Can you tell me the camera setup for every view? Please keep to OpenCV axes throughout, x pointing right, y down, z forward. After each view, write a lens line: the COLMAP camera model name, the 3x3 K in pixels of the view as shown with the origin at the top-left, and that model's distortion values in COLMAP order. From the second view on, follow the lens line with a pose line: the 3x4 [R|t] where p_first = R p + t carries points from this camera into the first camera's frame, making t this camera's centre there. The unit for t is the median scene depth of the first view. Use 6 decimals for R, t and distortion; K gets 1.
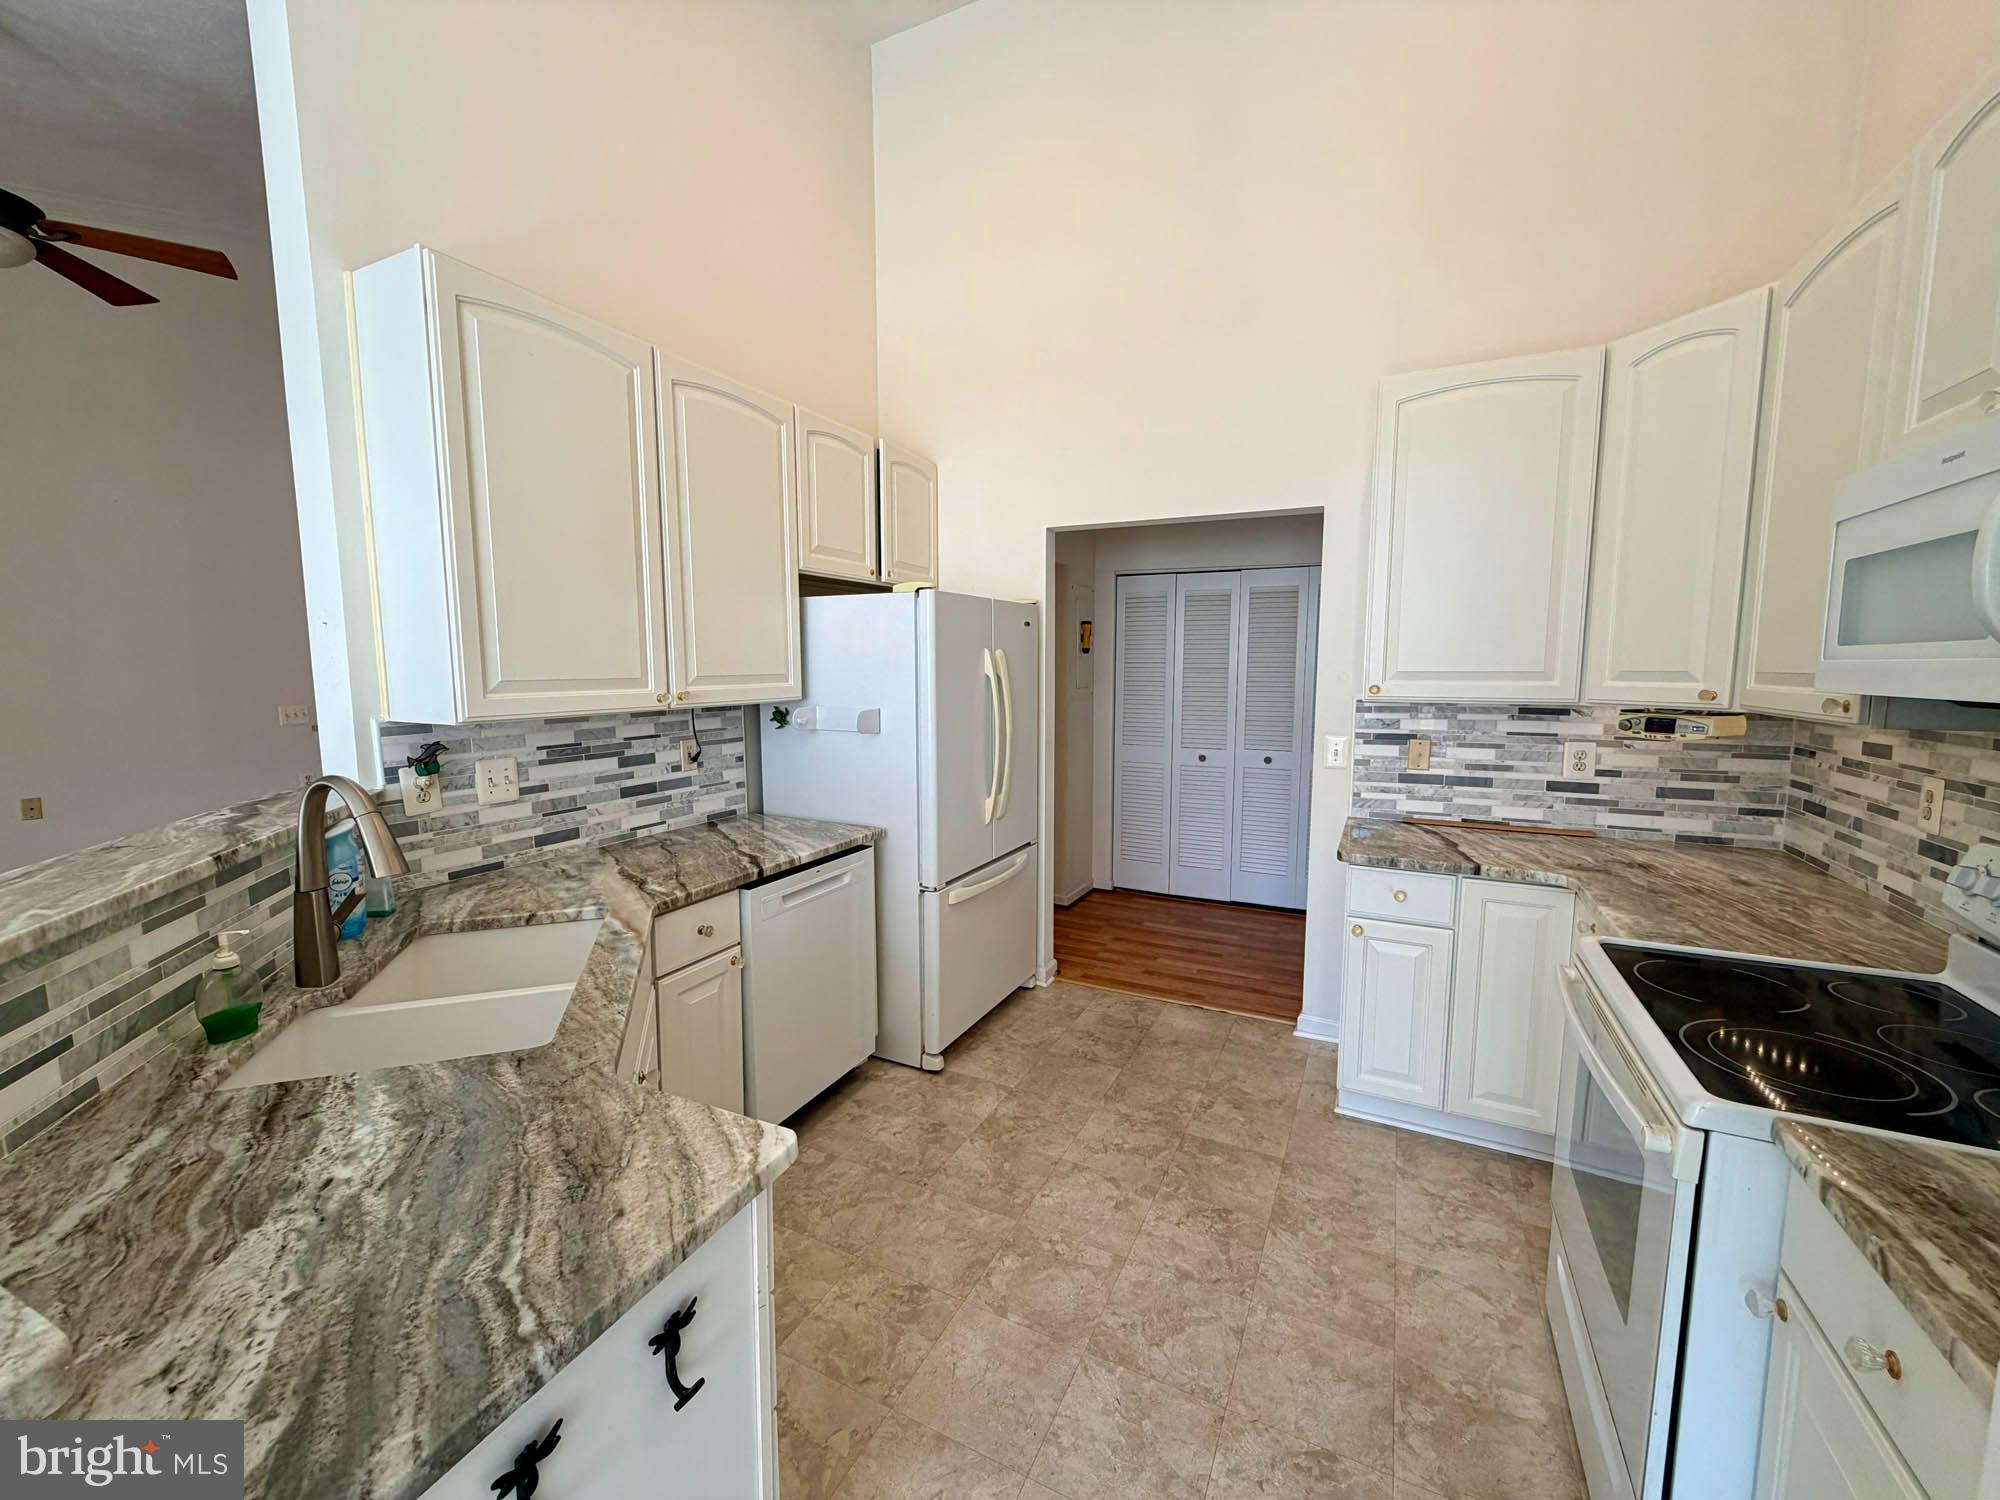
lens RADIAL K [[803.1, 0, 994.0], [0, 803.1, 747.3], [0, 0, 1]] dist [-0.001773, -0.000207]
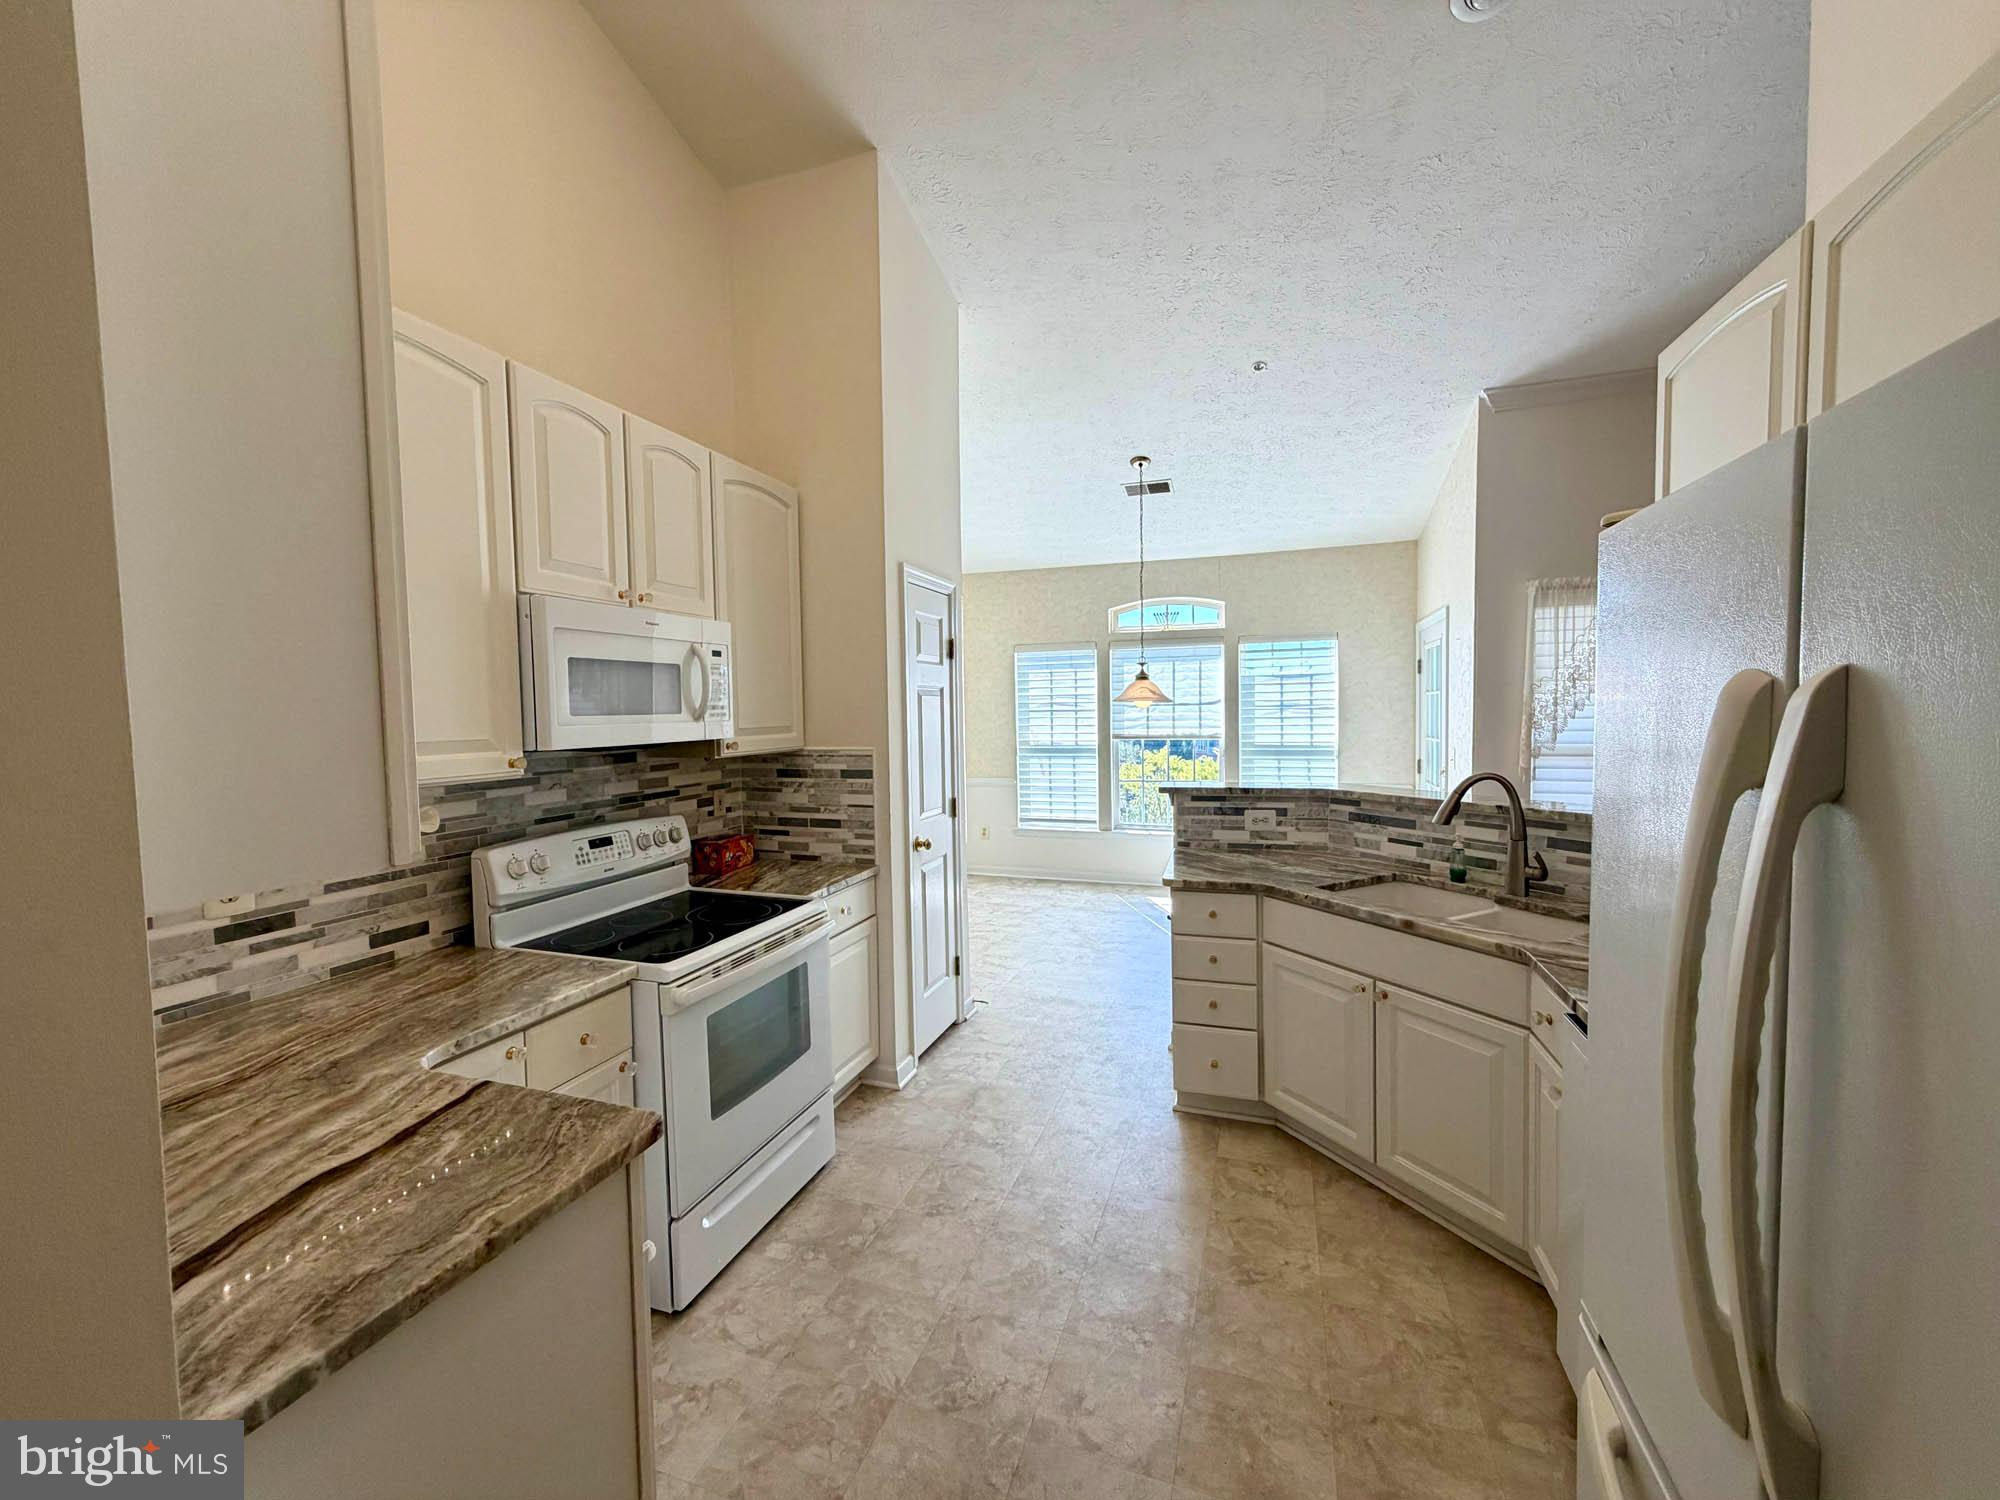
lens RADIAL K [[803.1, 0, 994.0], [0, 803.1, 747.3], [0, 0, 1]] dist [-0.001773, -0.000207]
pose [[-0.992101, 0.022185, -0.123460, 0.392704], [0.003165, 0.988350, 0.152162, -0.234214], [0.125398, 0.150570, -0.980614, 2.042654]]
